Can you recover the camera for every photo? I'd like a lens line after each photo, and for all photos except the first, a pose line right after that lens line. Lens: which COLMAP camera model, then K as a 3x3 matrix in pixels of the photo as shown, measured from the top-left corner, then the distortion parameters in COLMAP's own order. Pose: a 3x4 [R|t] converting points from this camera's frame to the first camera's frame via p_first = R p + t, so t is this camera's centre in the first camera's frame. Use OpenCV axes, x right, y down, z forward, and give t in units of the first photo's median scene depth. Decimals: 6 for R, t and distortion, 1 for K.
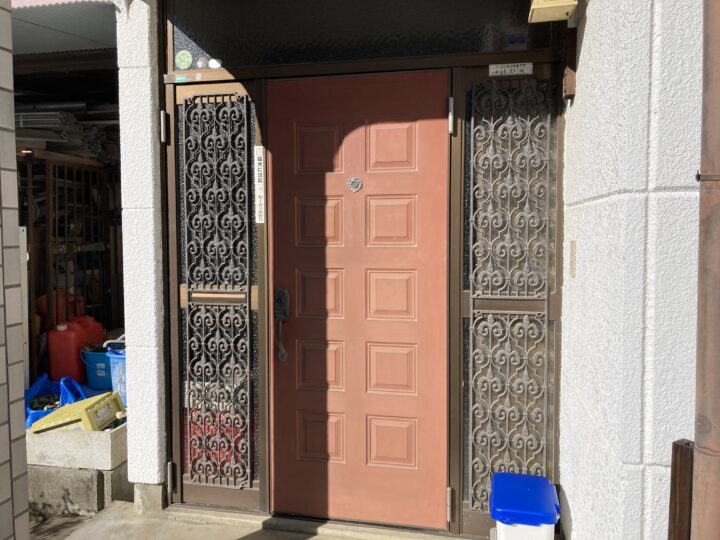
lens RADIAL K [[586.1, 0, 360.0], [0, 586.1, 270.0], [0, 0, 1]] dist [0.009927, -0.001296]
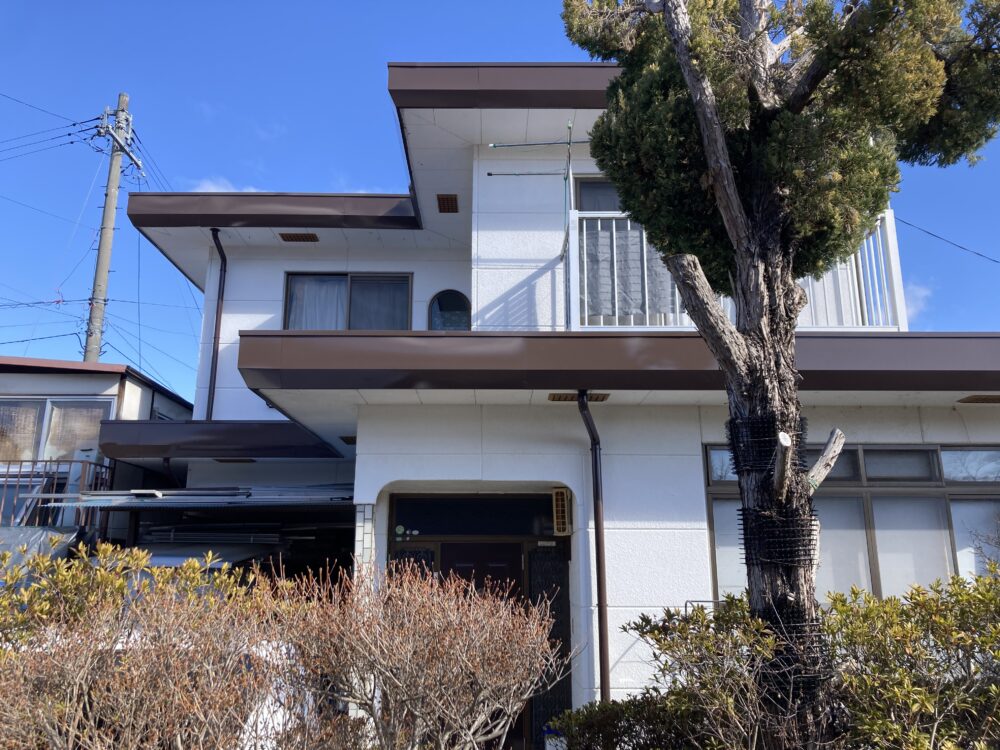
lens RADIAL K [[808.6, 0, 497.3], [0, 808.6, 375.4], [0, 0, 1]] dist [0.023579, -0.014160]
pose [[0.976176, 0.058014, 0.209080, -0.601308], [0.009410, 0.951368, -0.307912, 0.020986], [-0.216775, 0.302544, 0.928157, -1.998082]]
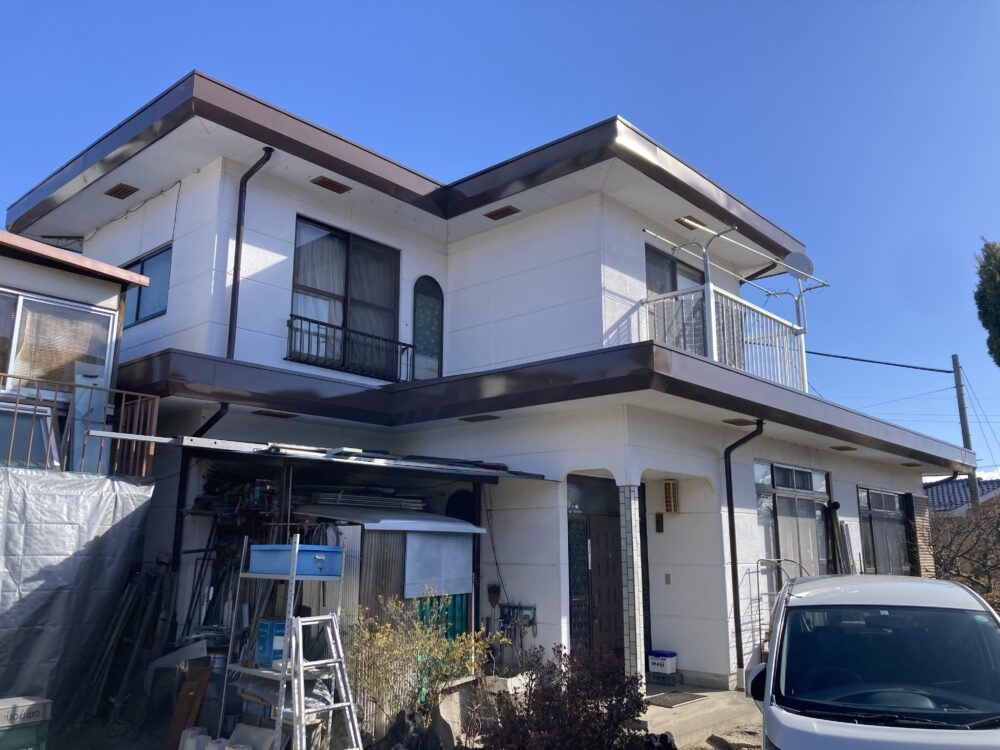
lens RADIAL K [[814.0, 0, 500.0], [0, 814.0, 375.0], [0, 0, 1]] dist [0.009927, -0.001296]
pose [[0.502871, 0.184949, 0.844343, -3.608116], [0.052238, 0.968552, -0.243267, -0.055467], [-0.862782, 0.166439, 0.477395, -0.515884]]
